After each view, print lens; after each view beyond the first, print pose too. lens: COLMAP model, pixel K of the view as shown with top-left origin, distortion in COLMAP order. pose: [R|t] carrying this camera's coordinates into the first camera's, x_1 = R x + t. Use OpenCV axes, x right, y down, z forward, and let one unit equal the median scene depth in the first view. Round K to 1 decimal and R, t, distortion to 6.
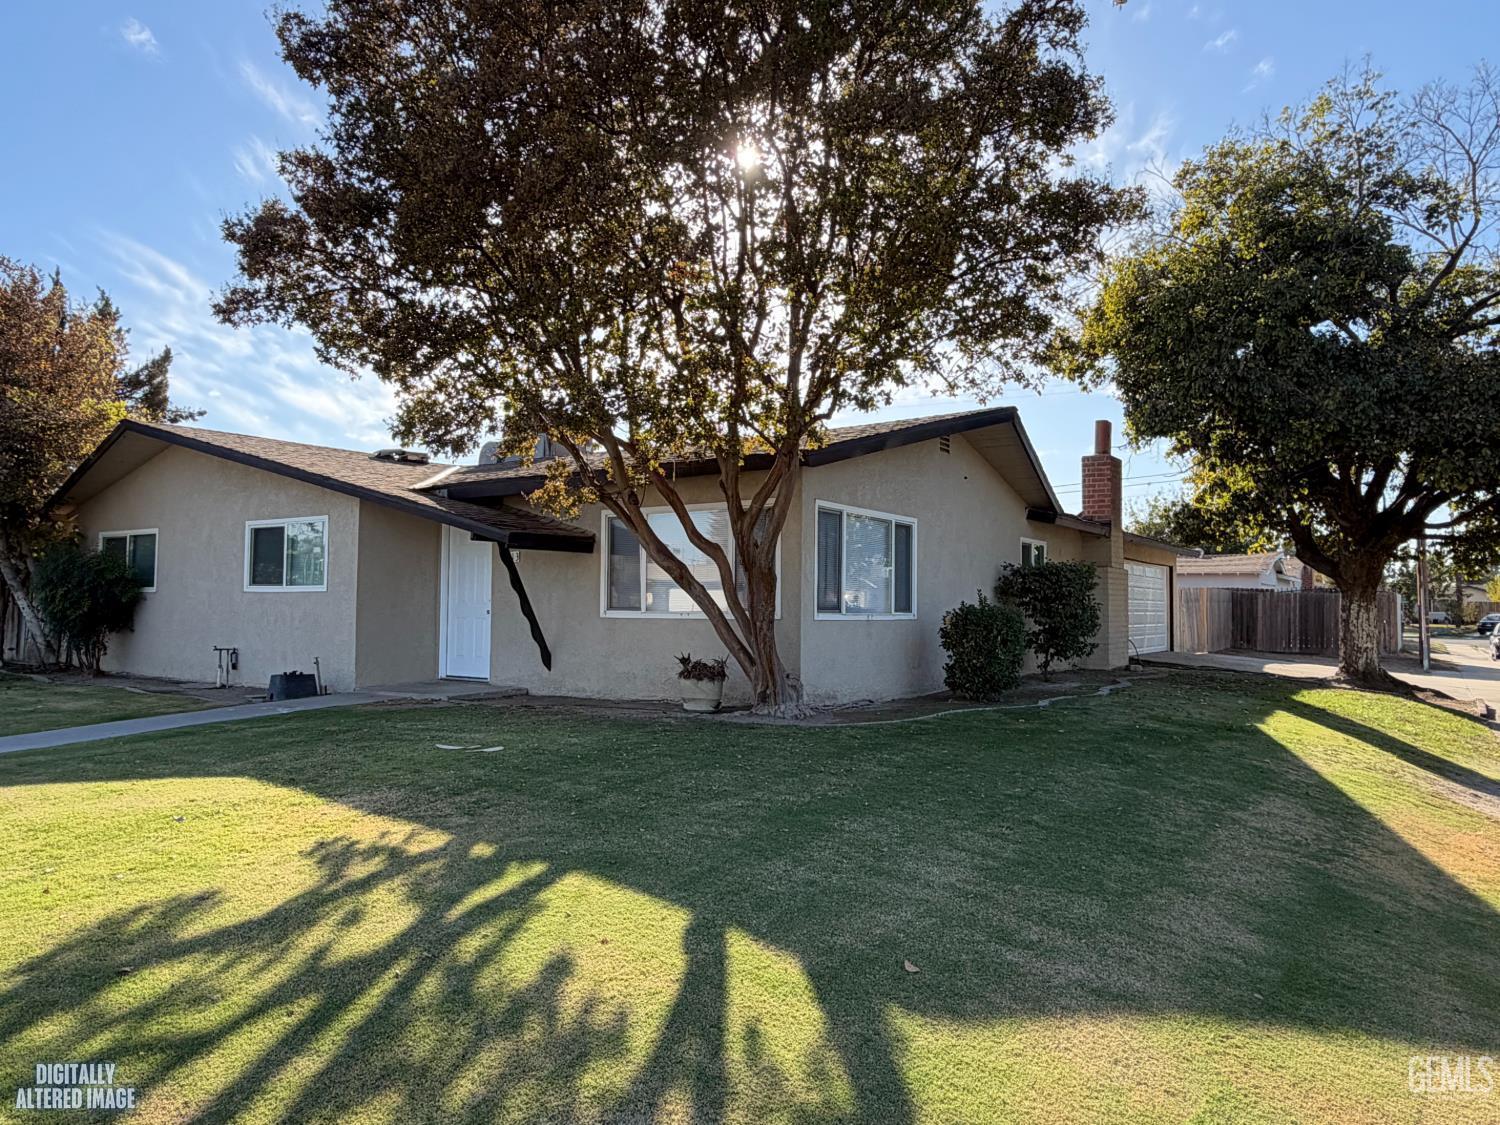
lens RADIAL K [[999.9, 0, 750.0], [0, 999.9, 562.5], [0, 0, 1]] dist [0.002610, 0.001689]
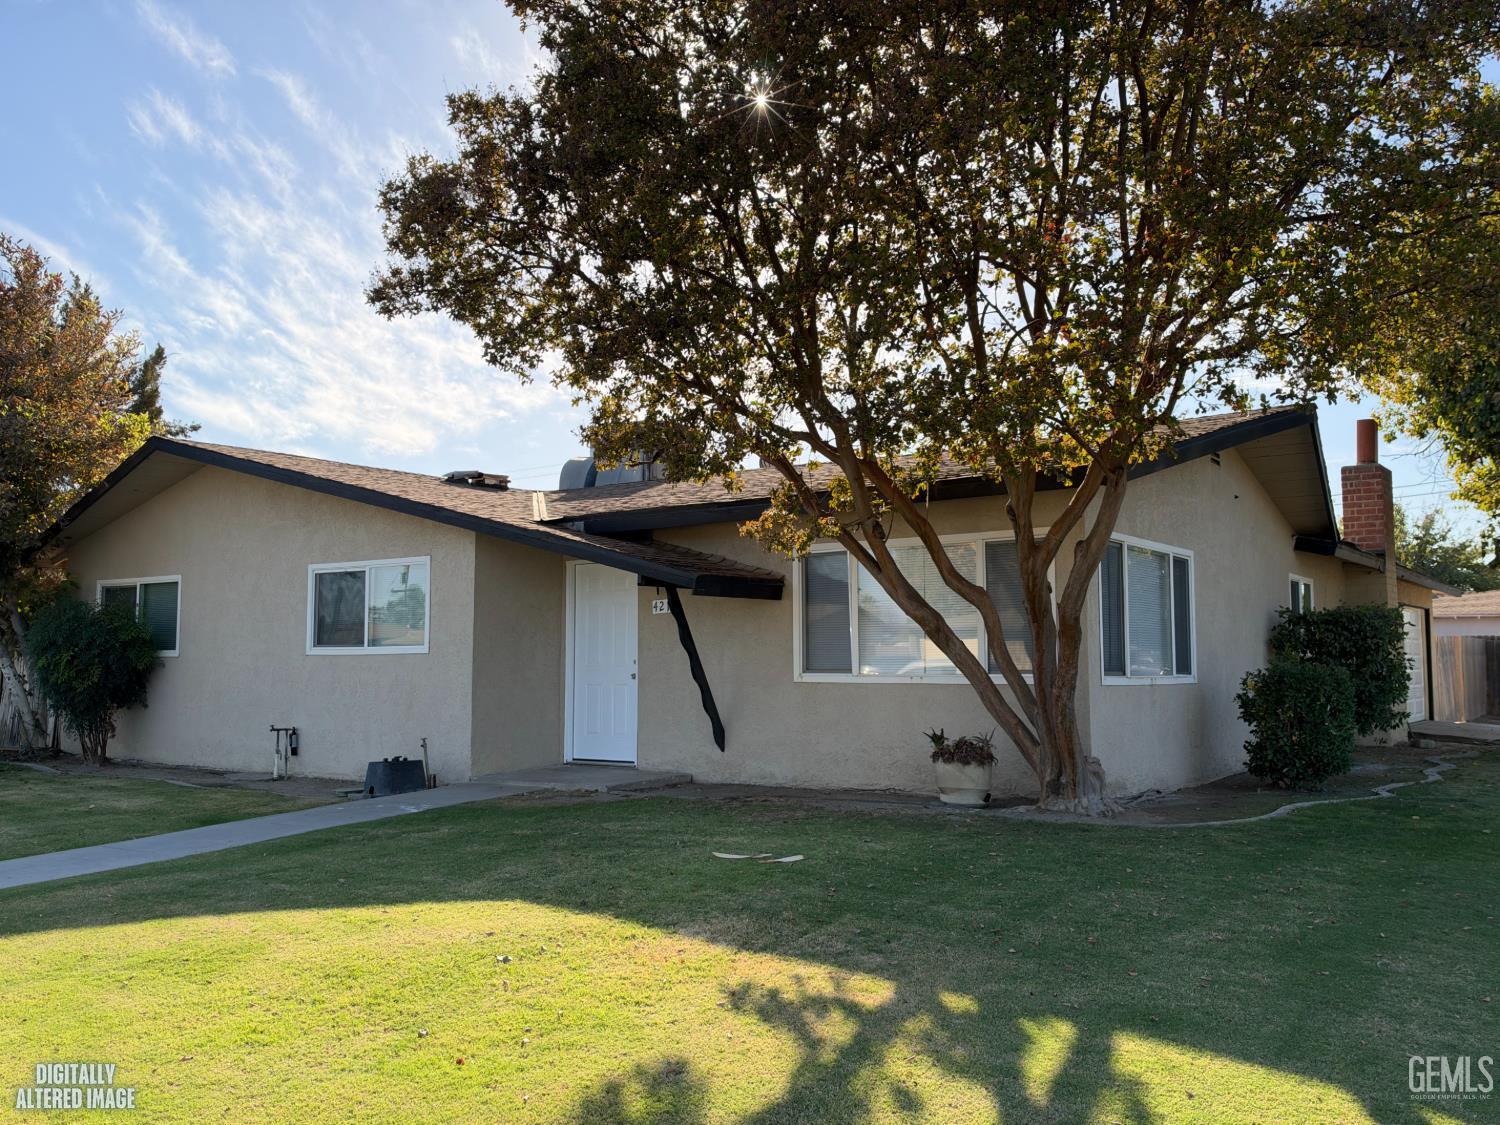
lens RADIAL K [[1256.6, 0, 750.0], [0, 1256.6, 562.5], [0, 0, 1]] dist [0.207734, -0.448979]
pose [[0.999526, -0.011808, -0.028441, -0.149411], [0.010778, 0.999290, -0.036112, -0.003378], [0.028847, 0.035788, 0.998943, 0.009702]]
